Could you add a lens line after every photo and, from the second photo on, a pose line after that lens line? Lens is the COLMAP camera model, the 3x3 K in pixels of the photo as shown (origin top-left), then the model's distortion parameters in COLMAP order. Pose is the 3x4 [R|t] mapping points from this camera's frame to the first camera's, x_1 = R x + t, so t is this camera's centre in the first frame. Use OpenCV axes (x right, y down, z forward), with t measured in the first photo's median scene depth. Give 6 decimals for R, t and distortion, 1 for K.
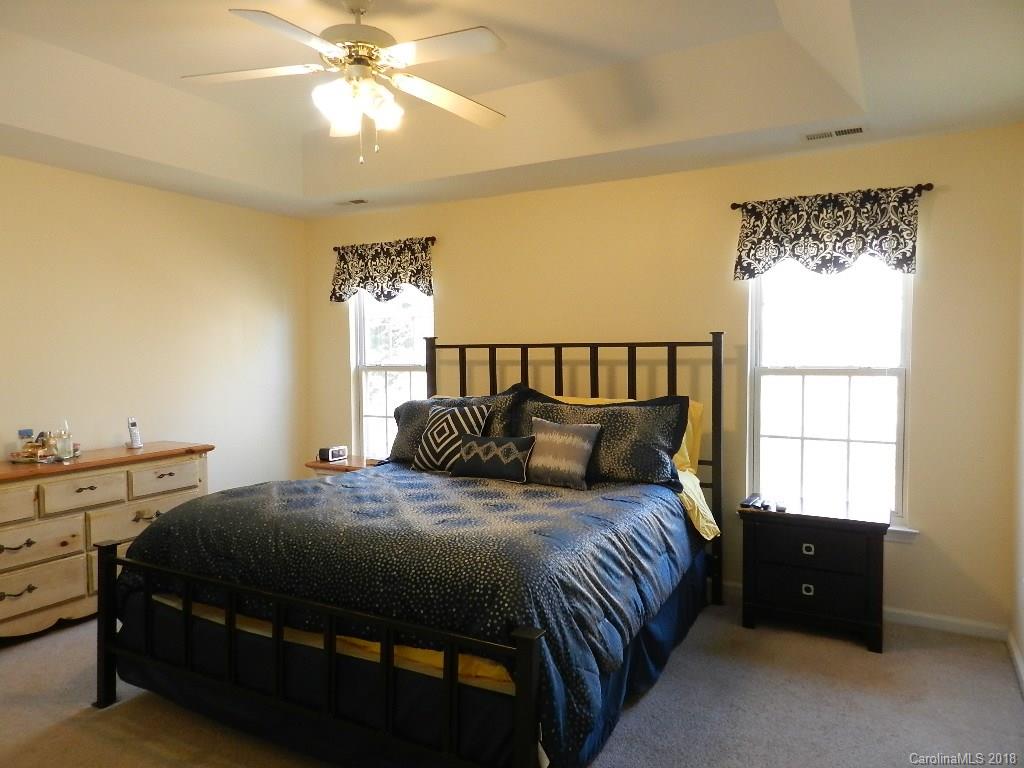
lens RADIAL K [[706.4, 0, 513.3], [0, 706.4, 385.2], [0, 0, 1]] dist [0.032475, -0.010721]
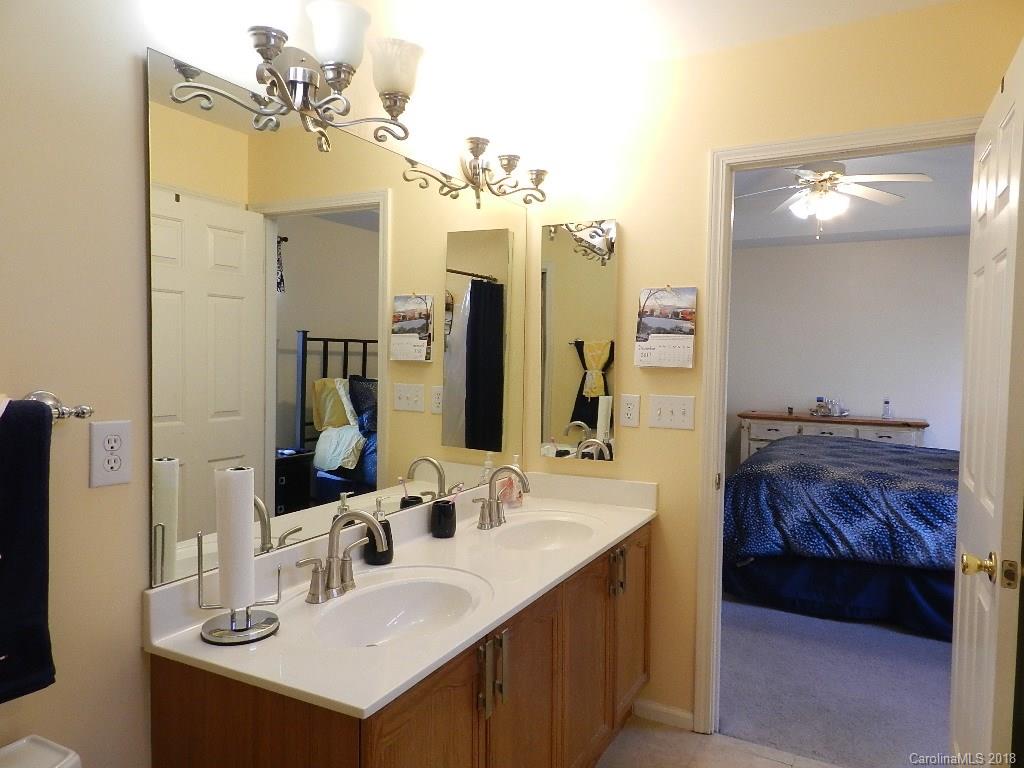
lens RADIAL K [[706.4, 0, 511.0], [0, 706.4, 384.2], [0, 0, 1]] dist [0.032475, -0.010721]
pose [[0.005387, 0.046516, -0.998903, 0.954117], [-0.061028, 0.997071, 0.046101, -0.004867], [0.998121, 0.060713, 0.008210, 0.188380]]
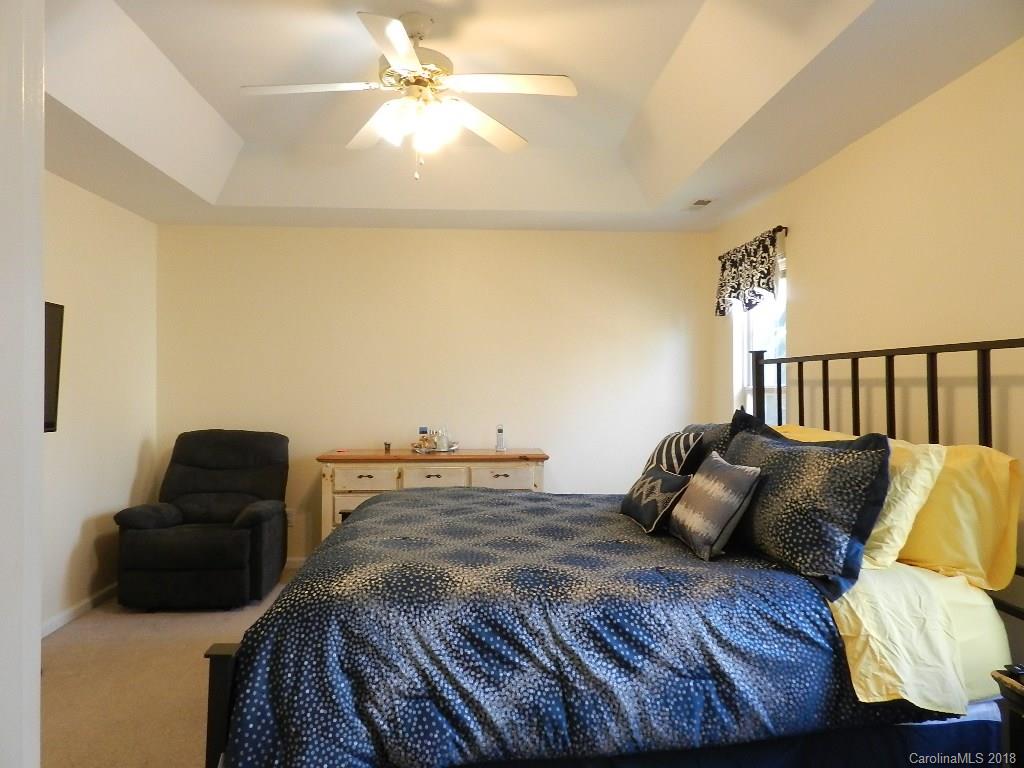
lens RADIAL K [[706.4, 0, 513.6], [0, 706.4, 381.3], [0, 0, 1]] dist [0.032475, -0.010721]
pose [[0.526363, 0.001951, -0.850257, 0.487113], [-0.042358, 0.998816, -0.023931, -0.001382], [0.849204, 0.048611, 0.525823, 0.382157]]
